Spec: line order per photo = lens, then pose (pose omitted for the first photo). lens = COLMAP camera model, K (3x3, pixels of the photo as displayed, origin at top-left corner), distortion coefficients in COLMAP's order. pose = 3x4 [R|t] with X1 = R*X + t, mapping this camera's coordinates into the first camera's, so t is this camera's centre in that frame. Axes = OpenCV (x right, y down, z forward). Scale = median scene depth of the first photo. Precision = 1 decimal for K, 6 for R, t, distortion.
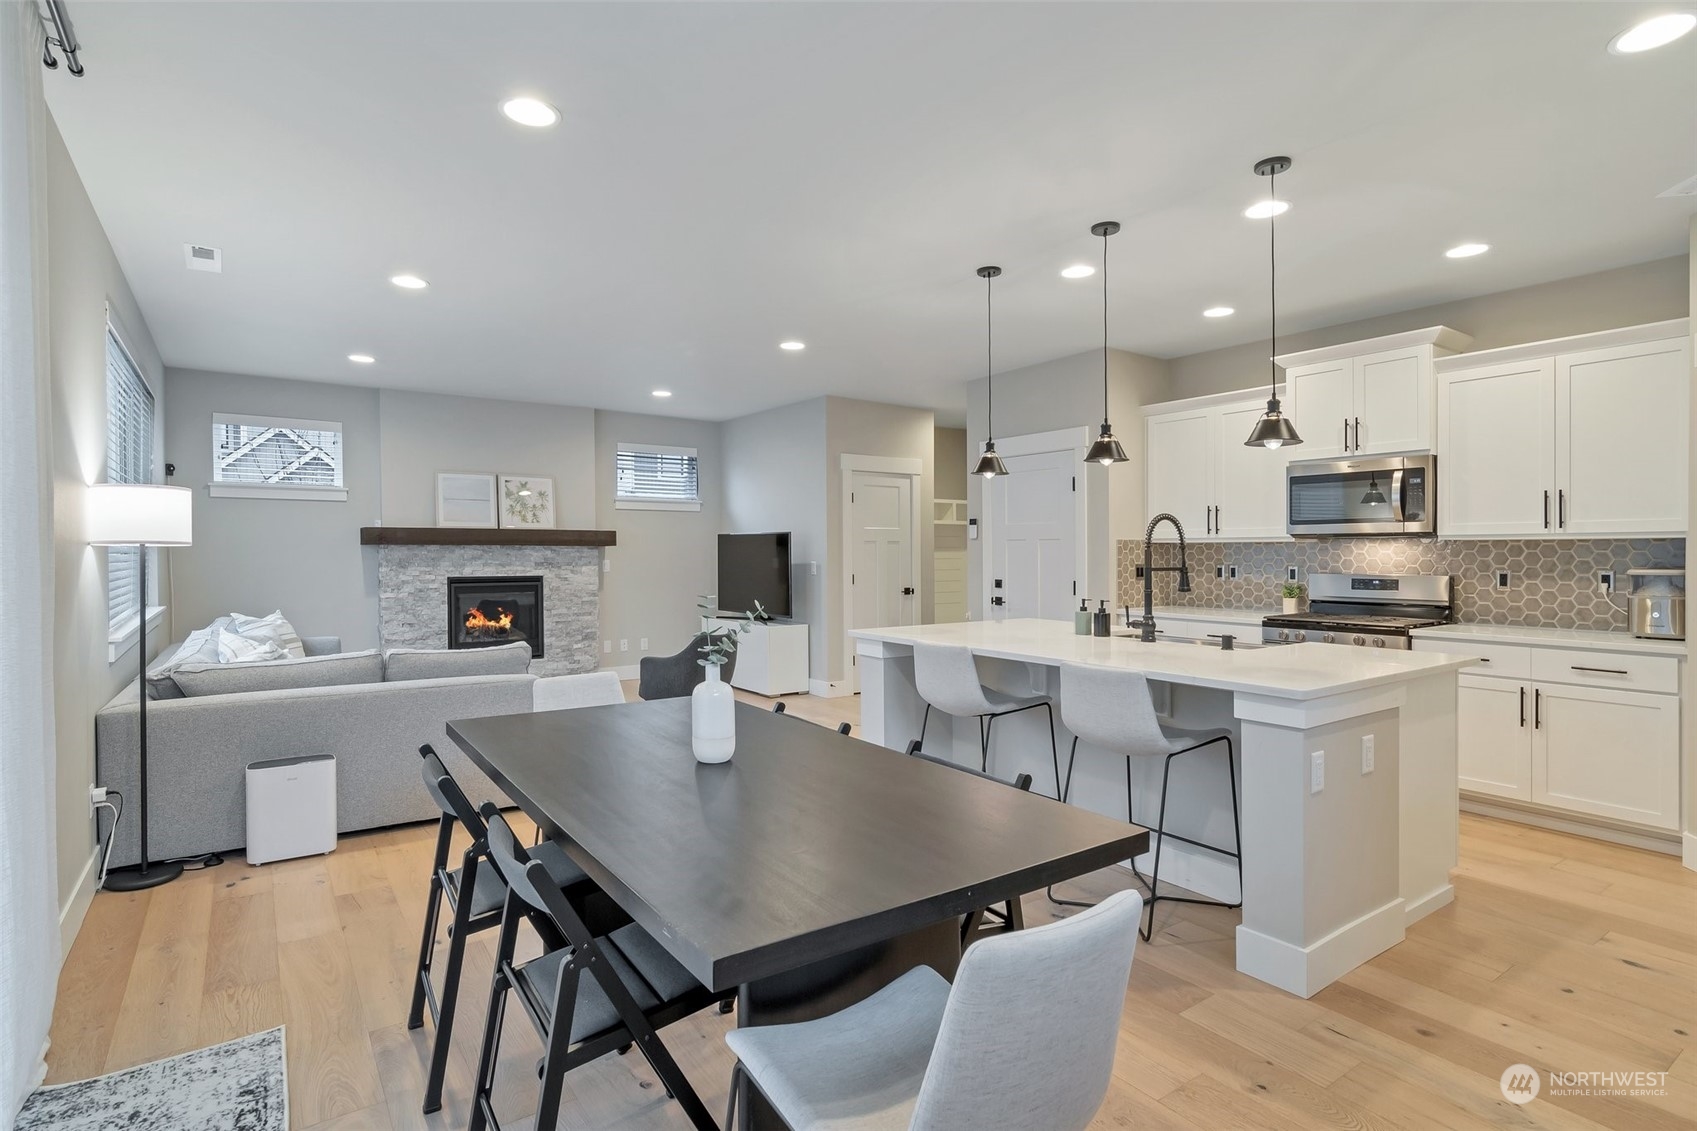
lens RADIAL K [[843.1, 0, 825.5], [0, 843.1, 556.6], [0, 0, 1]] dist [-0.003919, 0.000661]
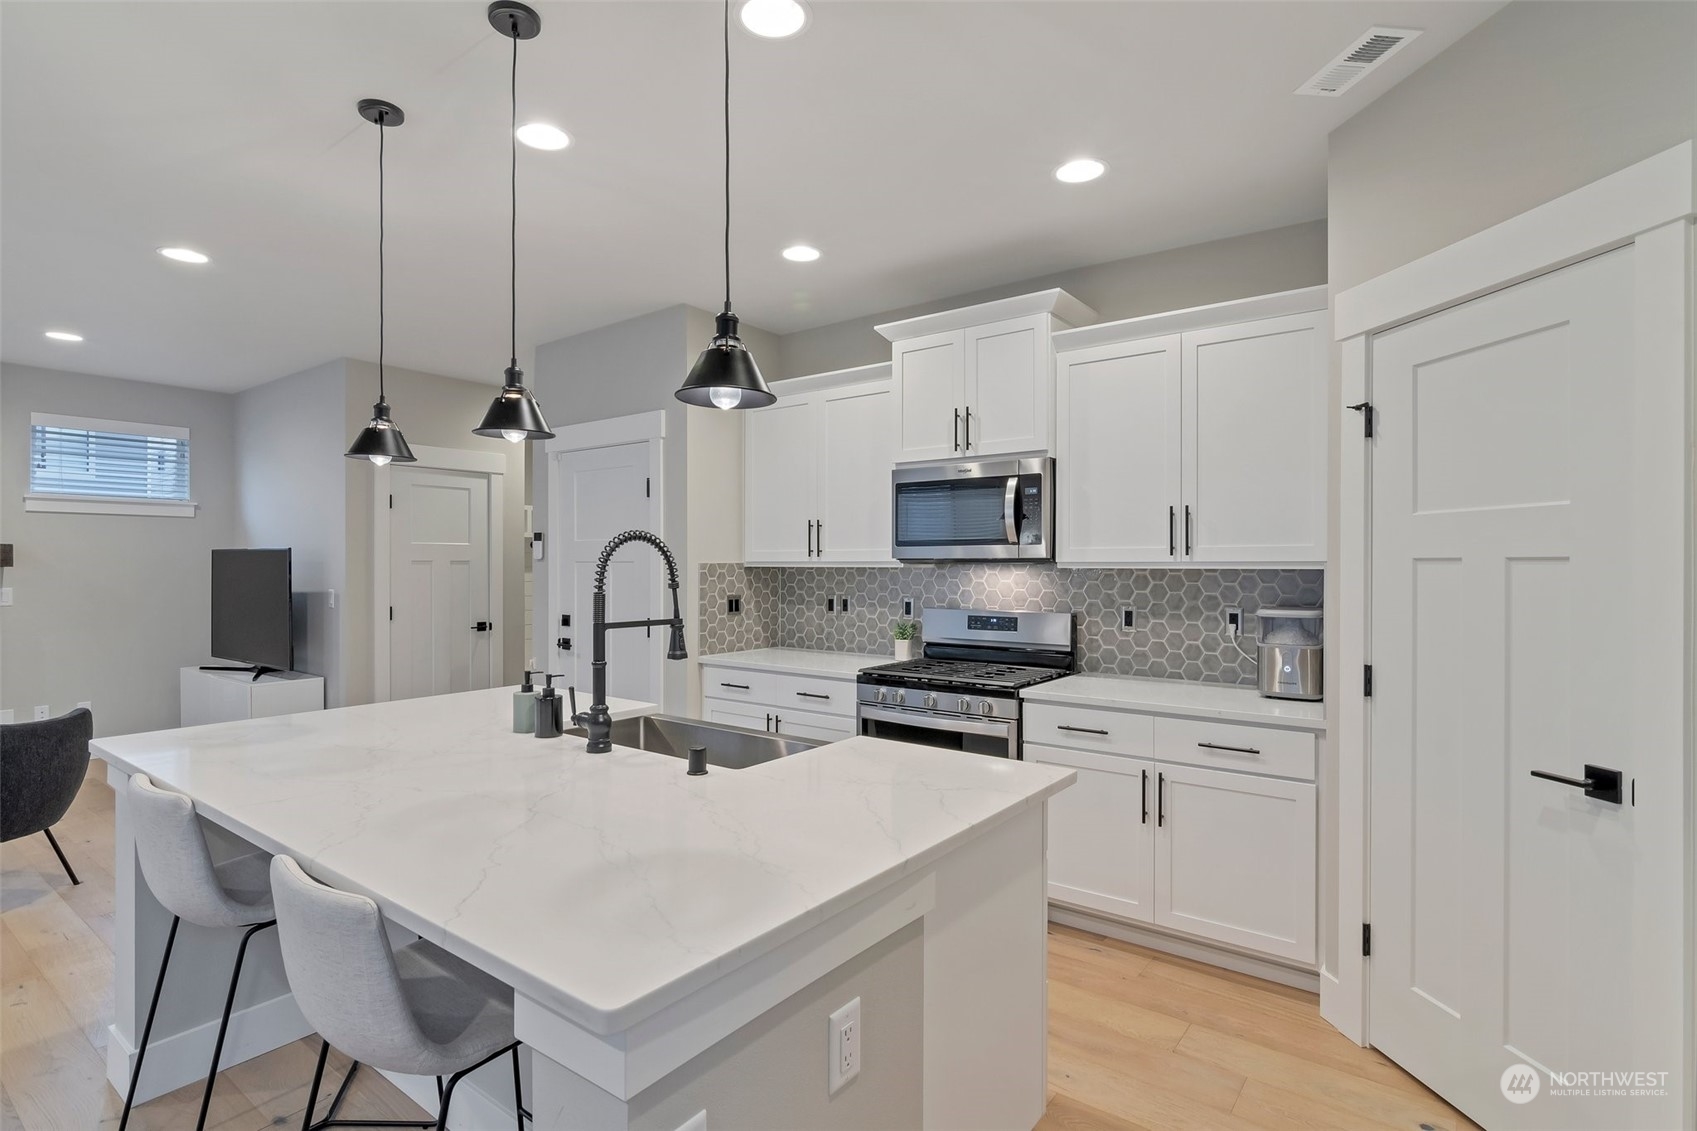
lens RADIAL K [[843.1, 0, 824.4], [0, 843.1, 572.4], [0, 0, 1]] dist [-0.003919, 0.000661]
pose [[0.953146, -0.002255, 0.302503, 0.291411], [0.000731, 0.999986, 0.005153, -0.020385], [-0.302510, -0.004691, 0.953135, 0.328097]]
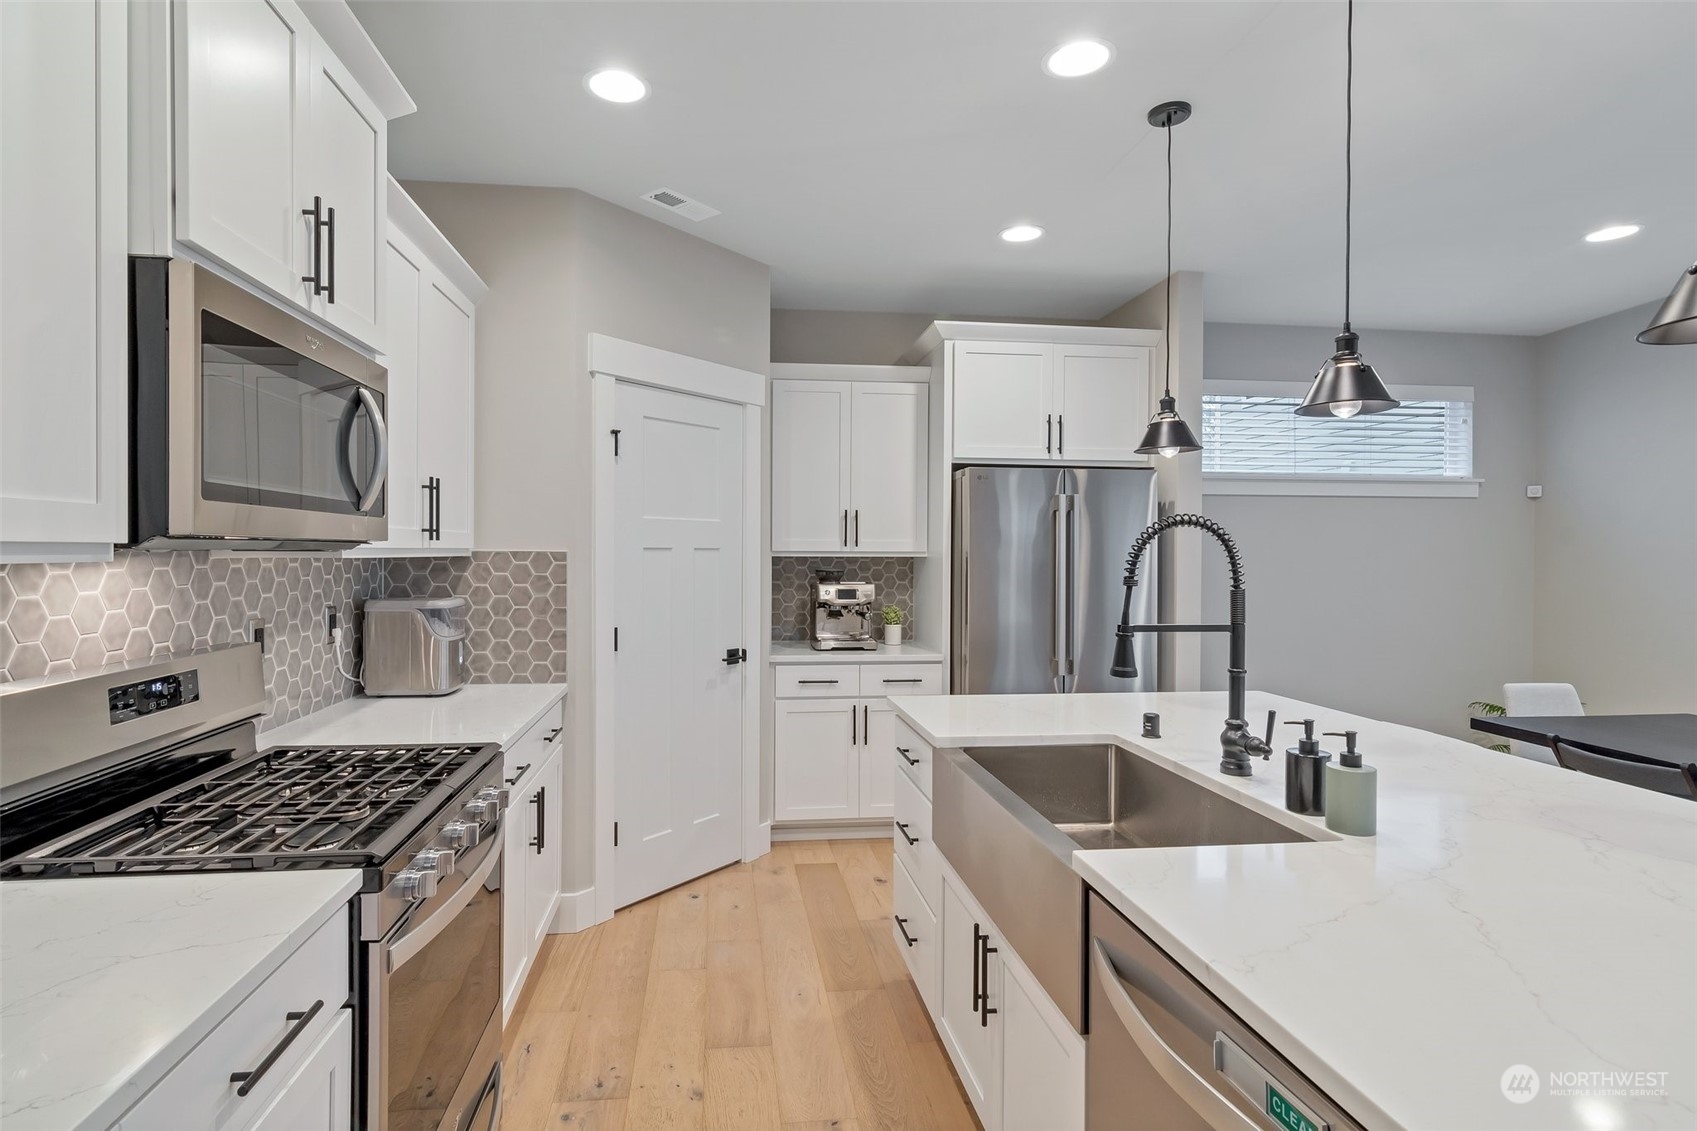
lens RADIAL K [[843.1, 0, 806.8], [0, 843.1, 557.9], [0, 0, 1]] dist [-0.003919, 0.000661]
pose [[-0.882462, -0.008631, 0.470304, 0.305873], [-0.003123, 0.999917, 0.012492, -0.026715], [-0.470373, 0.009555, -0.882416, 1.281998]]
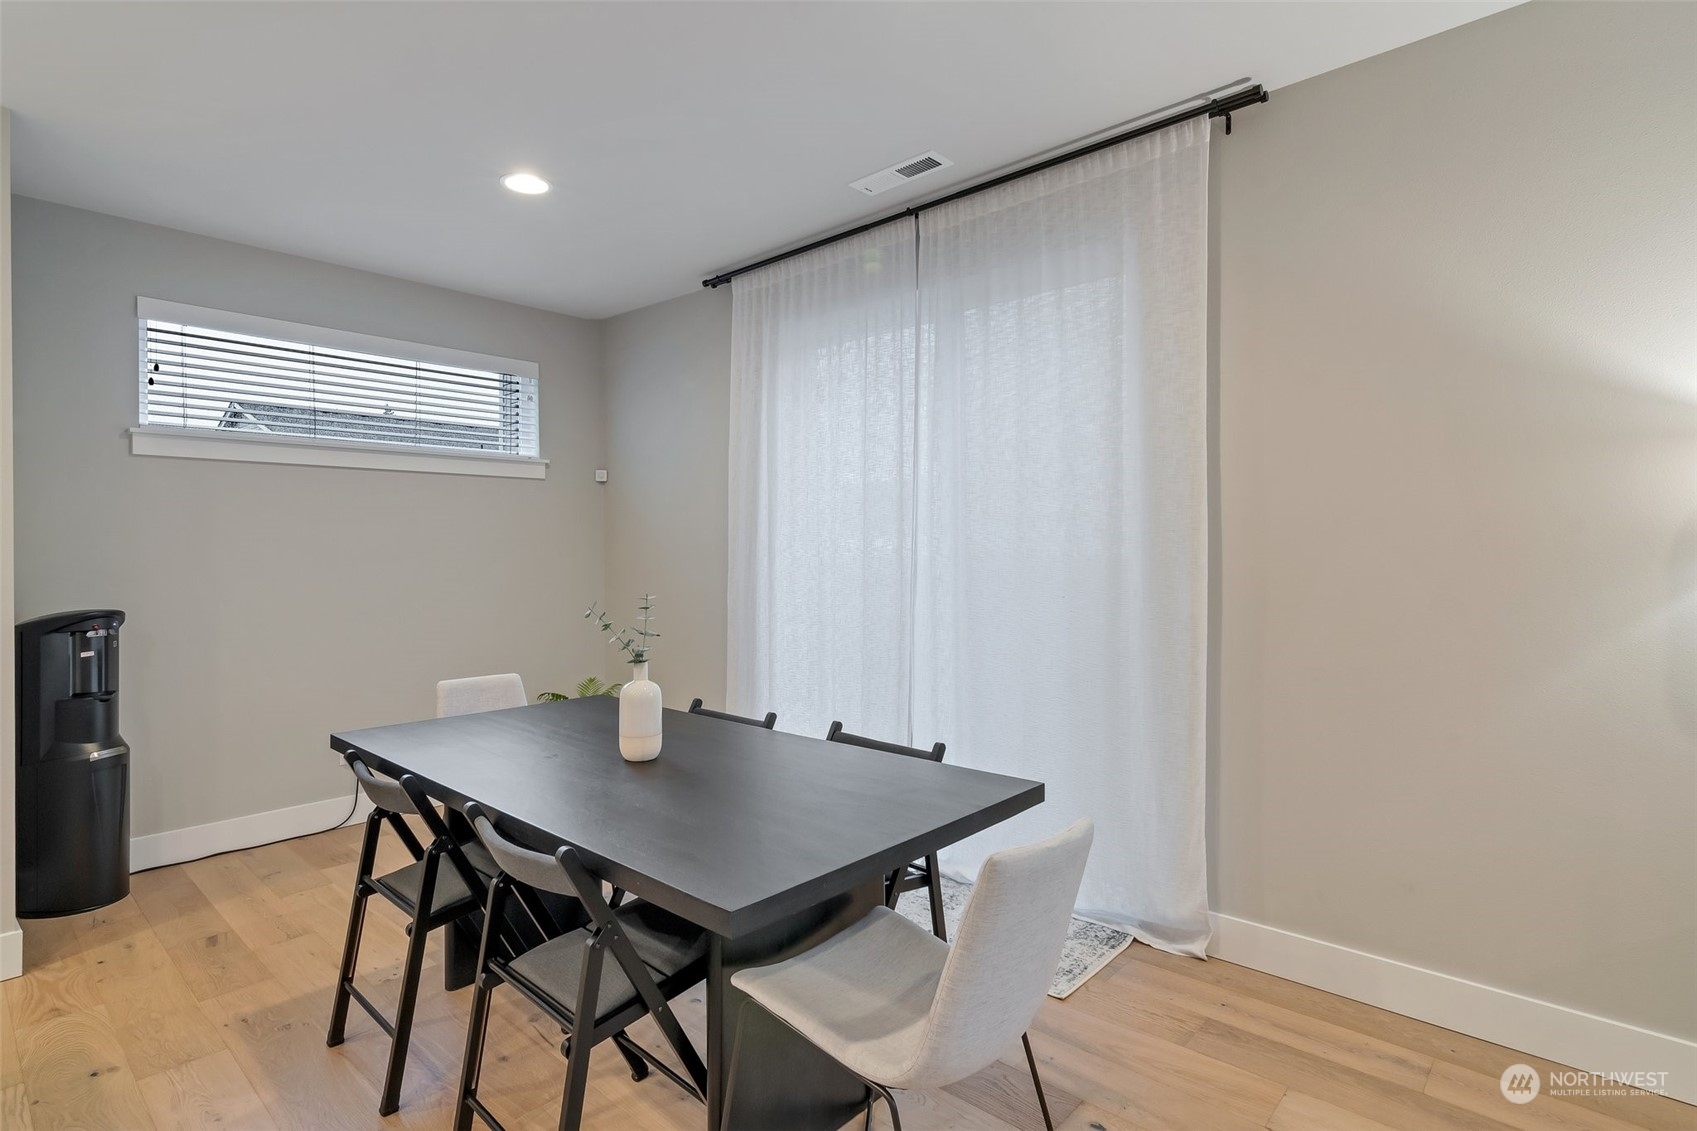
lens RADIAL K [[843.1, 0, 832.4], [0, 843.1, 556.6], [0, 0, 1]] dist [-0.003919, 0.000661]
pose [[-0.974068, 0.006866, -0.226152, -0.066450], [0.003962, 0.999904, 0.013293, -0.009752], [0.226222, 0.012053, -0.974001, 1.008983]]
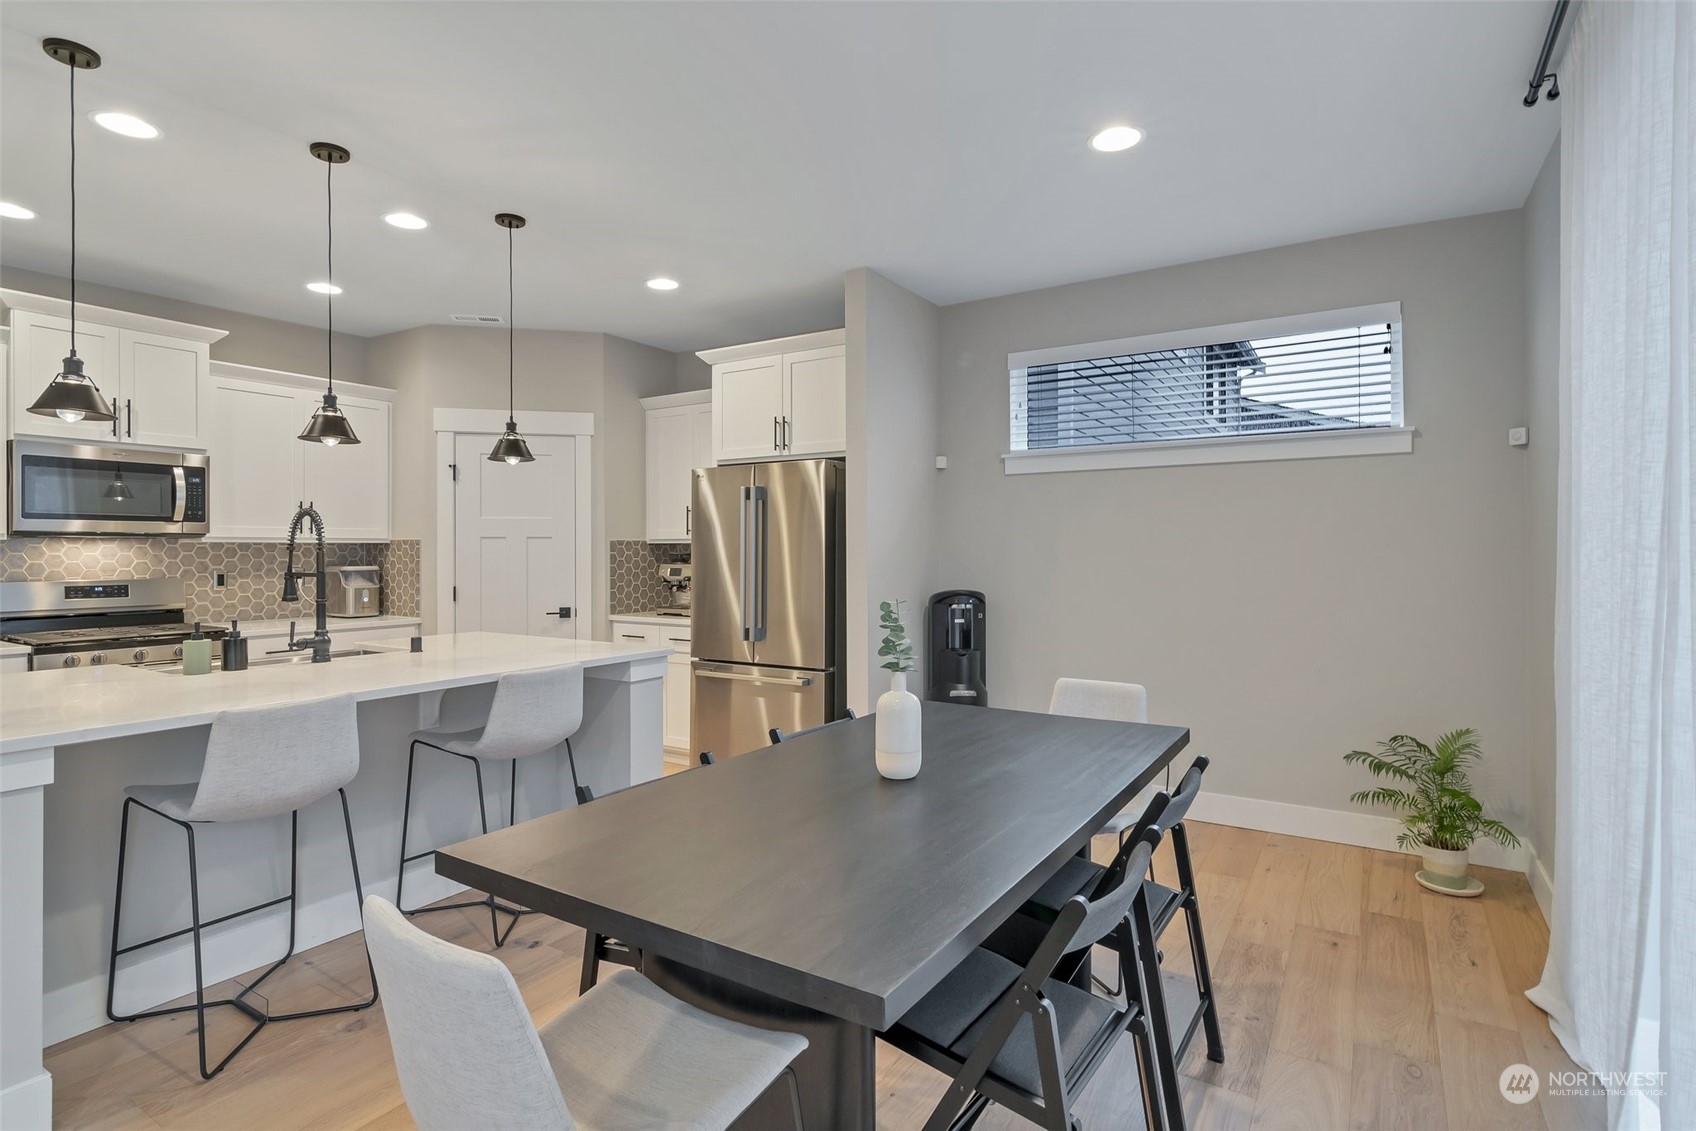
lens RADIAL K [[842.6, 0, 838.3], [0, 842.6, 548.6], [0, 0, 1]] dist [-0.003919, 0.000661]
pose [[-0.390868, 0.003249, 0.920441, -0.478669], [0.006266, 0.999980, -0.000869, -0.006169], [-0.920425, 0.005428, -0.390881, 0.700327]]
